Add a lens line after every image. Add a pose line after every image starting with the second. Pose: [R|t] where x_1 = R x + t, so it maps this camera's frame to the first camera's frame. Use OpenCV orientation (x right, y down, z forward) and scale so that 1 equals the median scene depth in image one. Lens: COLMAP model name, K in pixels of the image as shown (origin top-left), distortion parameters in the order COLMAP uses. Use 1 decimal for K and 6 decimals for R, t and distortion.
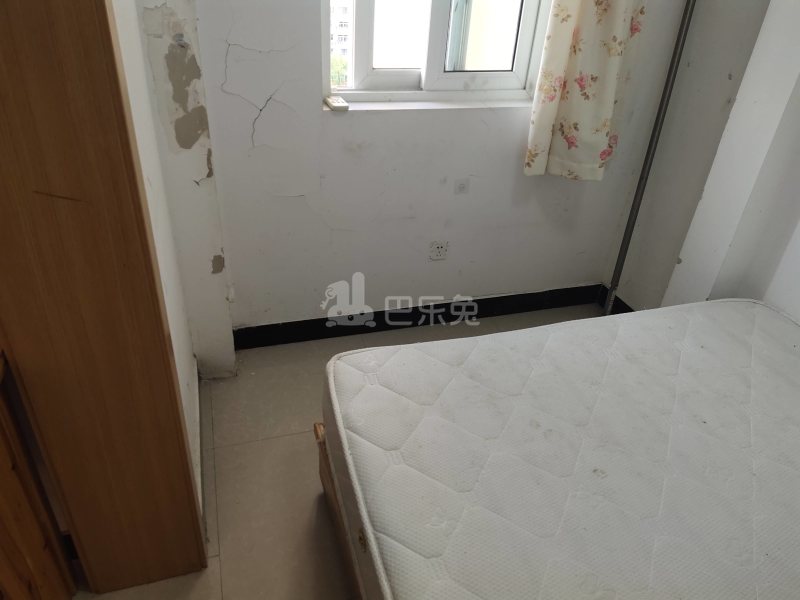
lens RADIAL K [[586.9, 0, 400.0], [0, 586.9, 300.0], [0, 0, 1]] dist [0.121156, -0.178846]
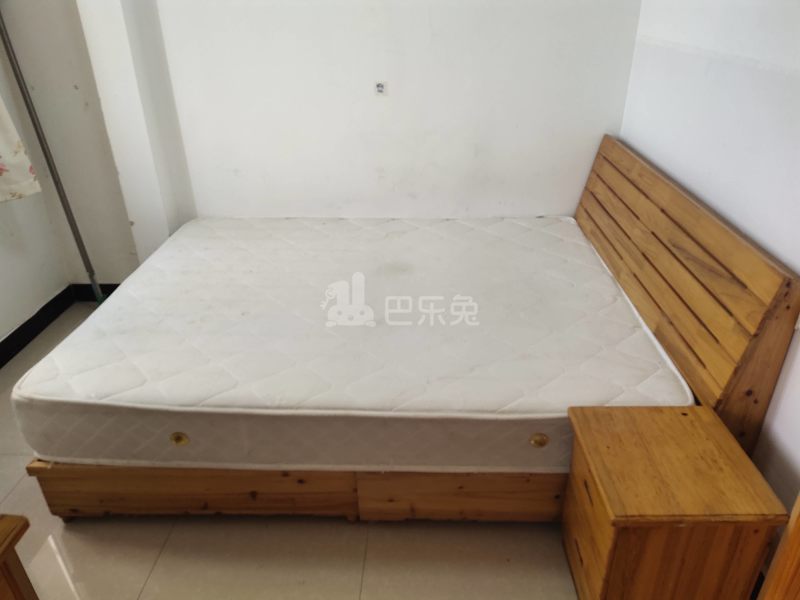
lens RADIAL K [[586.9, 0, 400.0], [0, 586.9, 300.0], [0, 0, 1]] dist [0.121156, -0.178846]
pose [[0.346436, -0.493425, 0.797818, -0.489432], [0.536772, 0.801762, 0.262782, 0.044280], [-0.769323, 0.337209, 0.542616, -0.116590]]
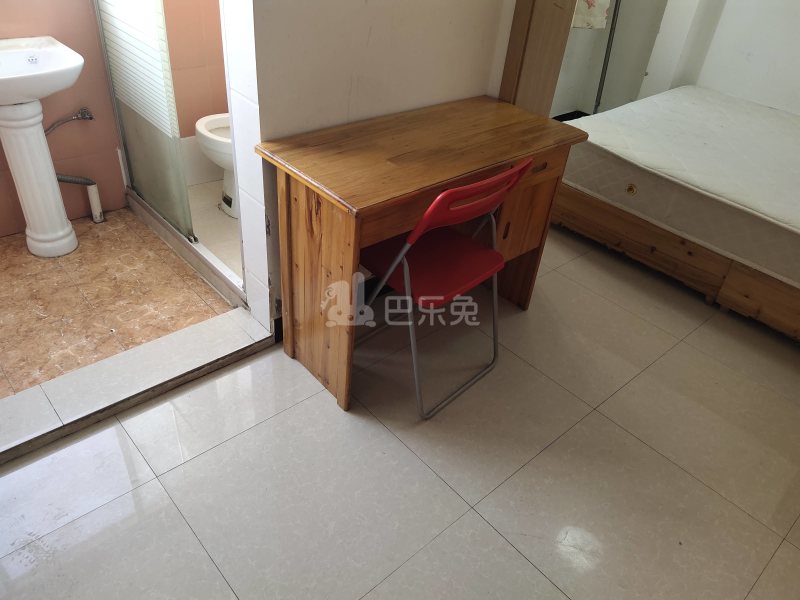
lens RADIAL K [[586.9, 0, 400.0], [0, 586.9, 300.0], [0, 0, 1]] dist [0.121156, -0.178846]
pose [[0.907423, -0.230281, 0.351504, -0.989275], [0.200077, 0.972341, 0.120505, 0.232111], [-0.369532, -0.039022, 0.928398, -0.383459]]
